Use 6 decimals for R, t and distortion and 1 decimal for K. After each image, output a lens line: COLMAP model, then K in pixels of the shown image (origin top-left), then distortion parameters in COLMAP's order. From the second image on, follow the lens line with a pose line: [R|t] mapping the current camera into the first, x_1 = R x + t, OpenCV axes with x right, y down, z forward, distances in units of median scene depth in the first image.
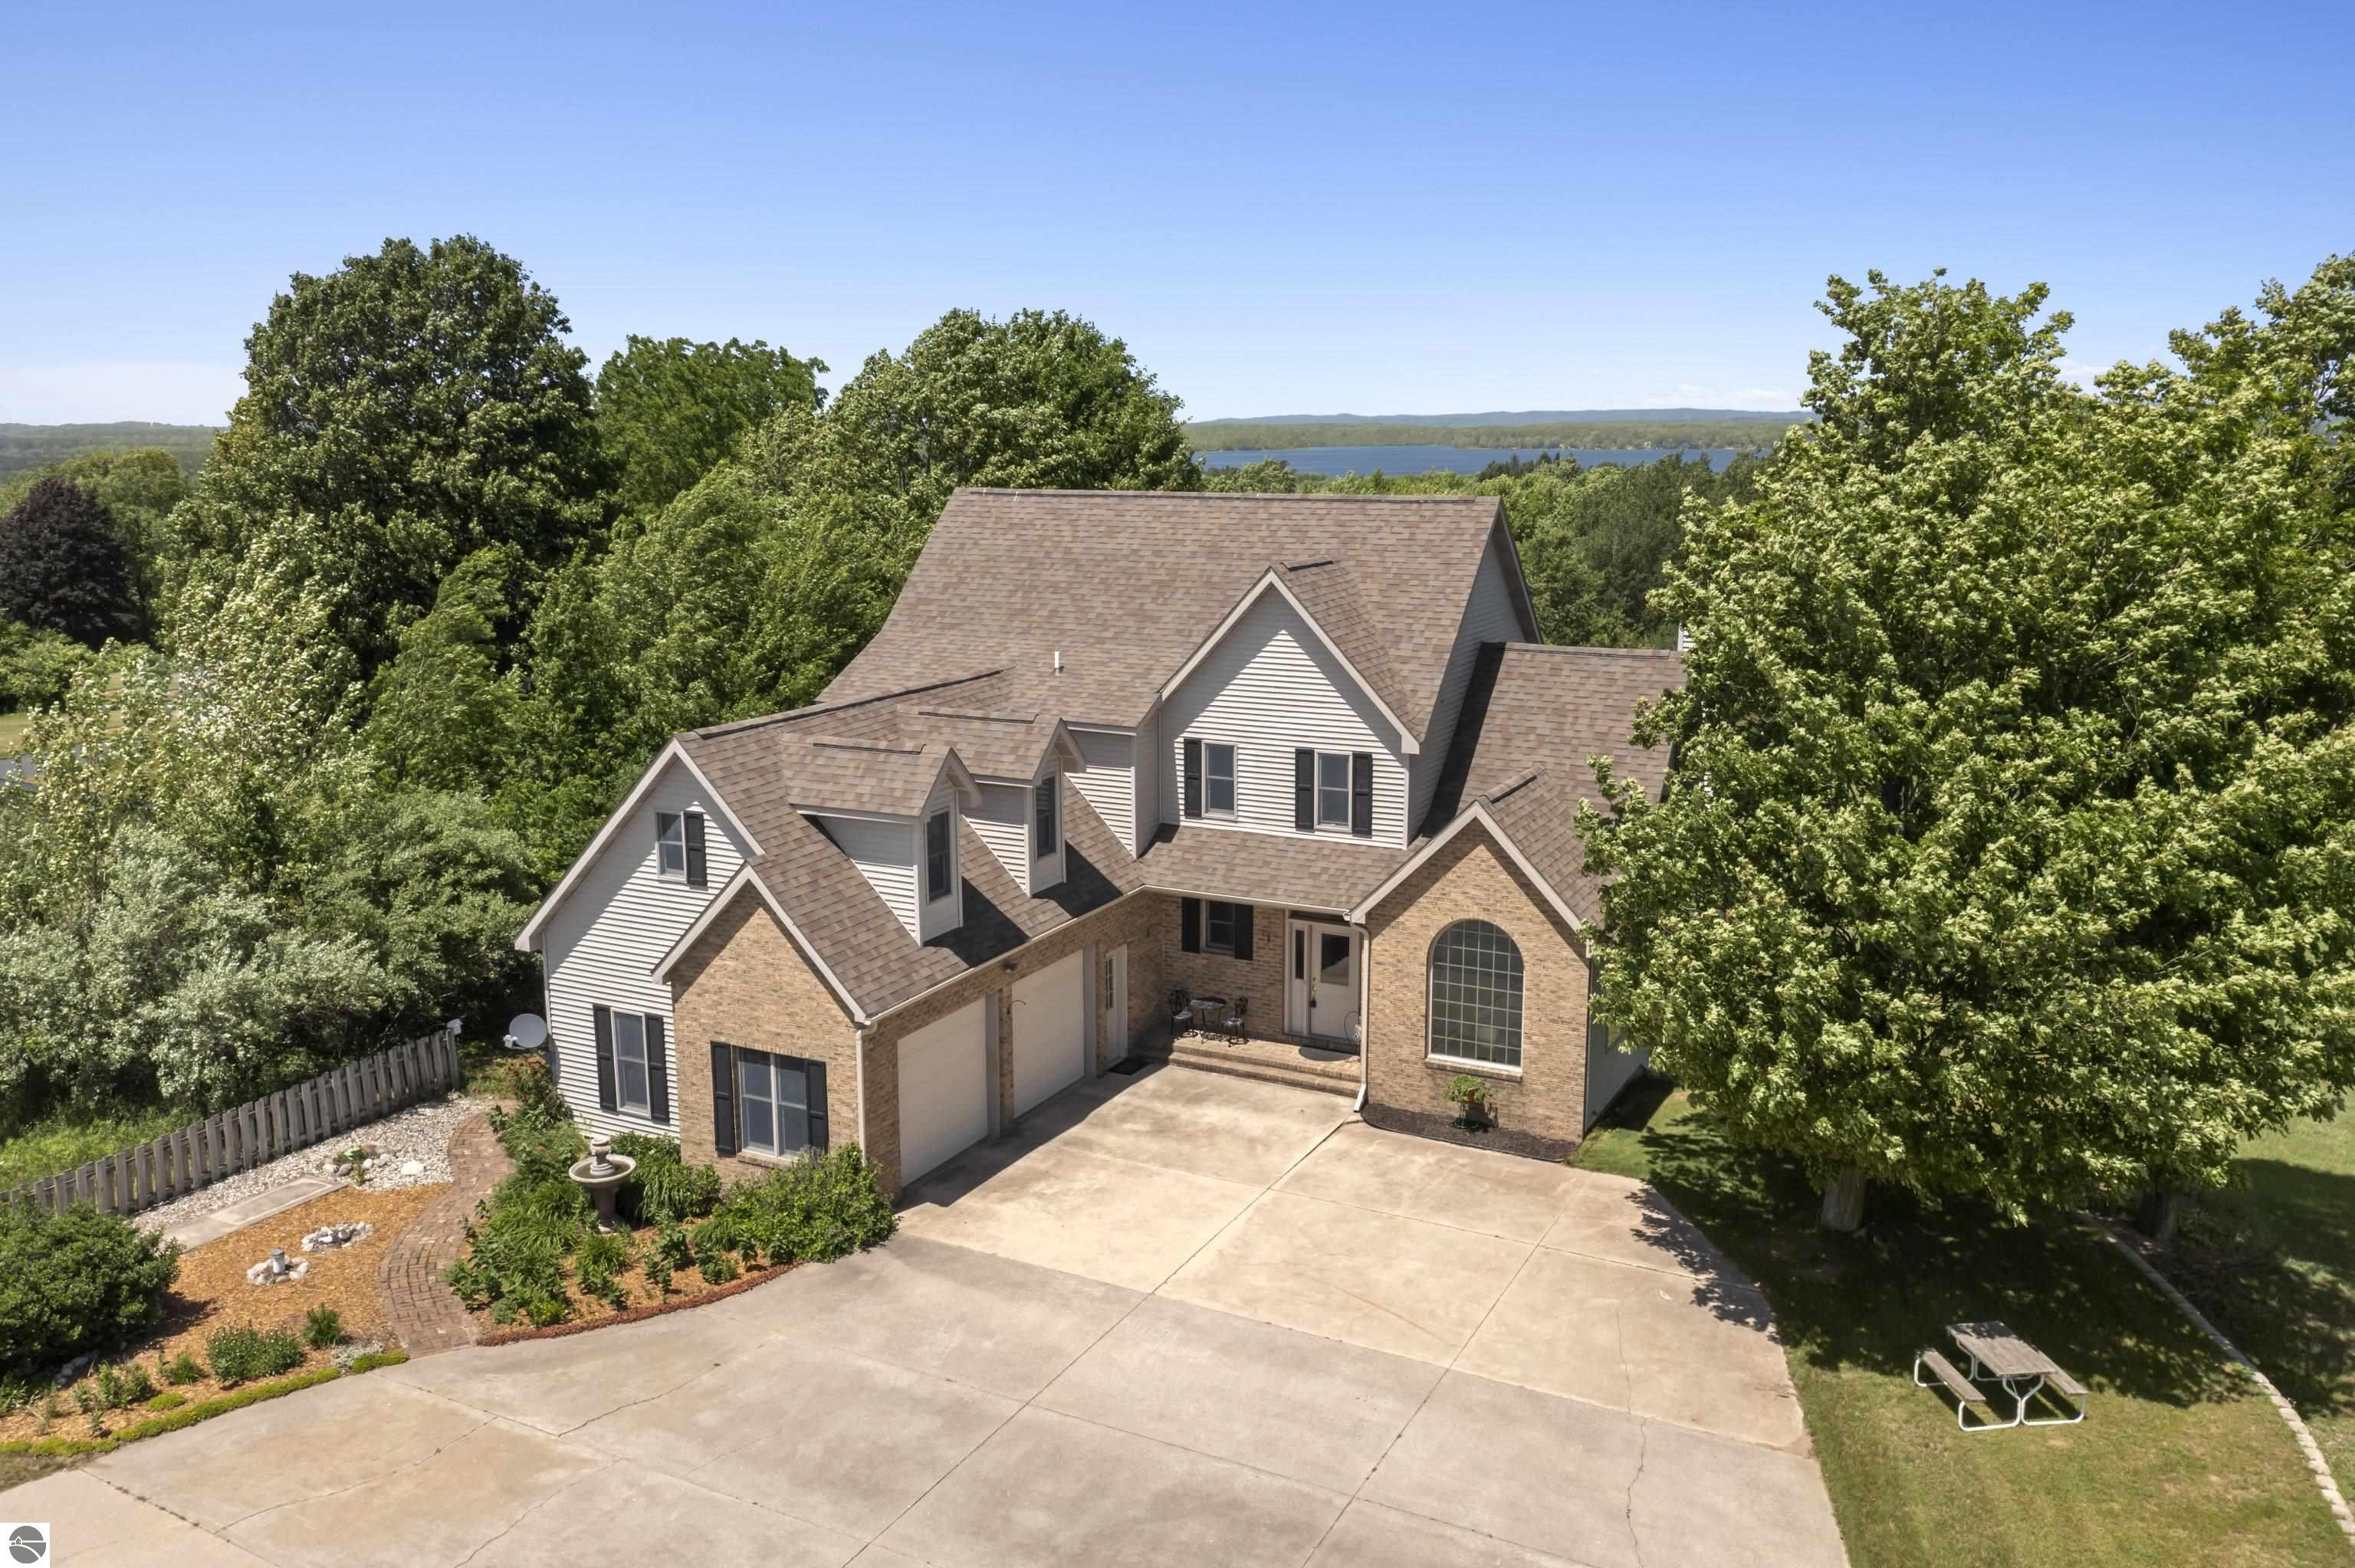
lens RADIAL K [[1864.6, 0, 1177.5], [0, 1864.6, 784.0], [0, 0, 1]] dist [-0.000216, 0.005009]
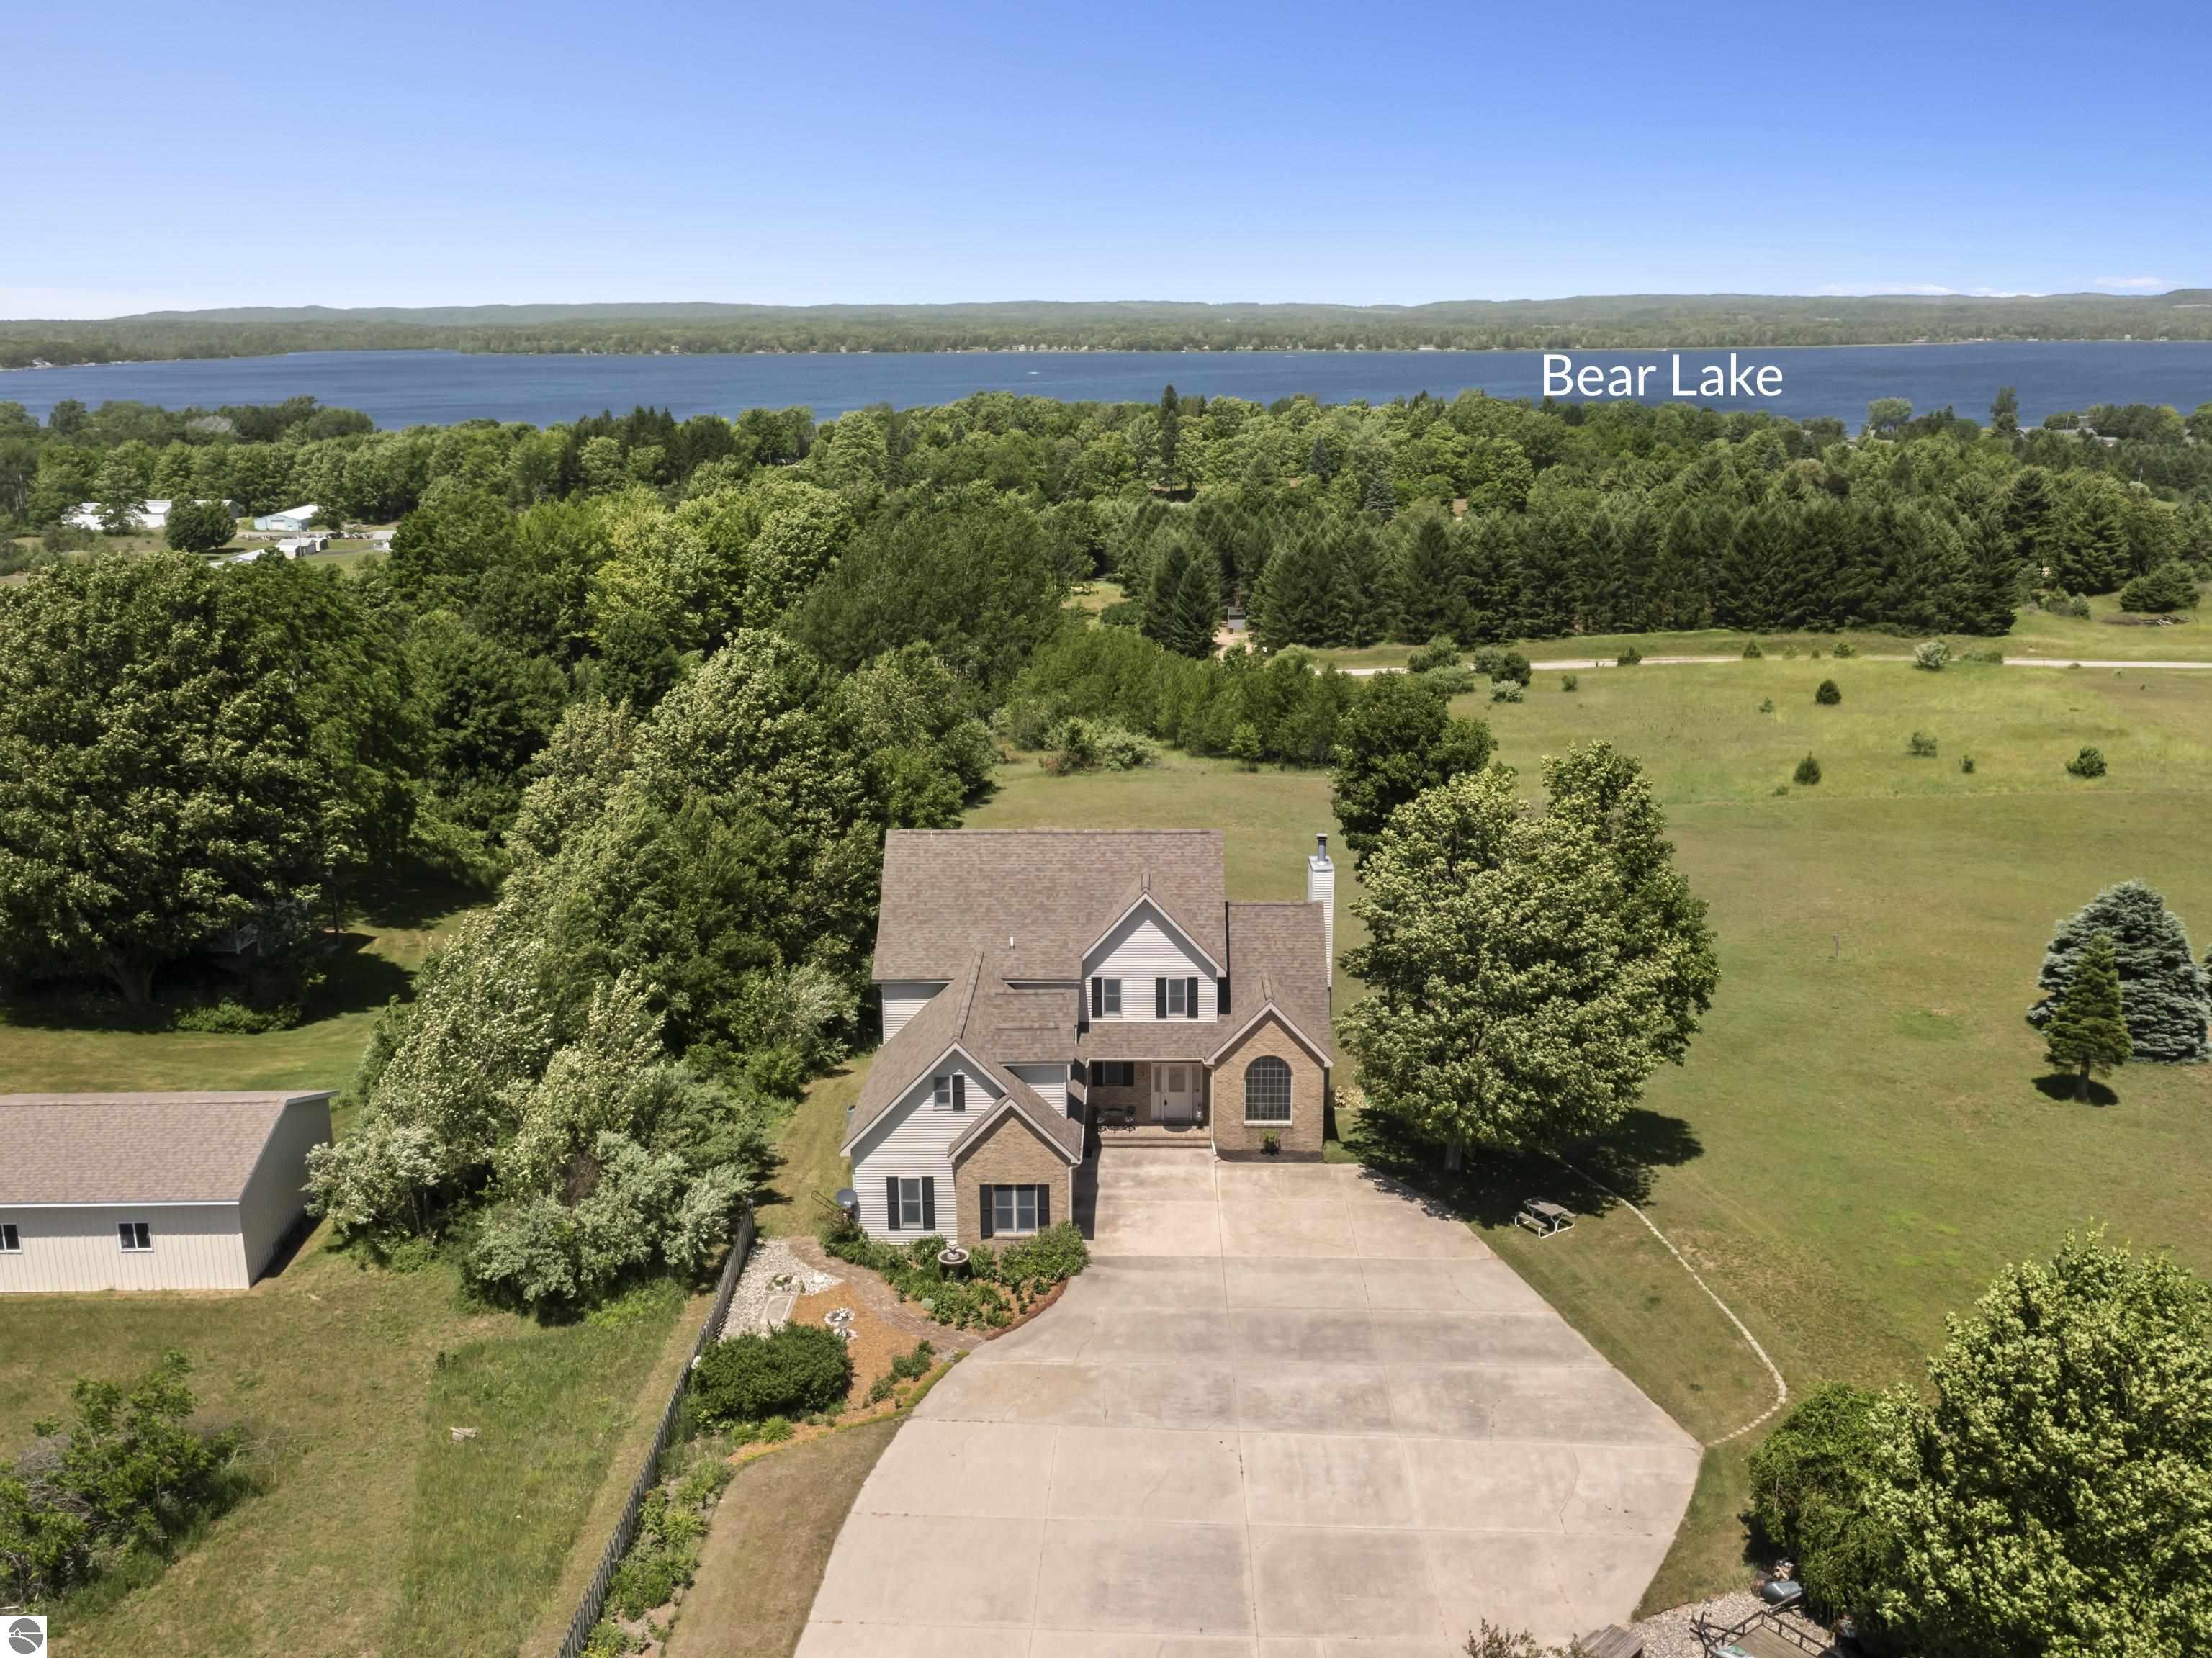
lens RADIAL K [[2013.1, 0, 1106.0], [0, 2013.1, 829.0], [0, 0, 1]] dist [-0.014300, 0.004826]
pose [[0.892696, -0.116965, 0.435215, -0.940932], [0.086220, 0.992220, 0.089810, -0.391827], [-0.442334, -0.042649, 0.895836, -0.915761]]
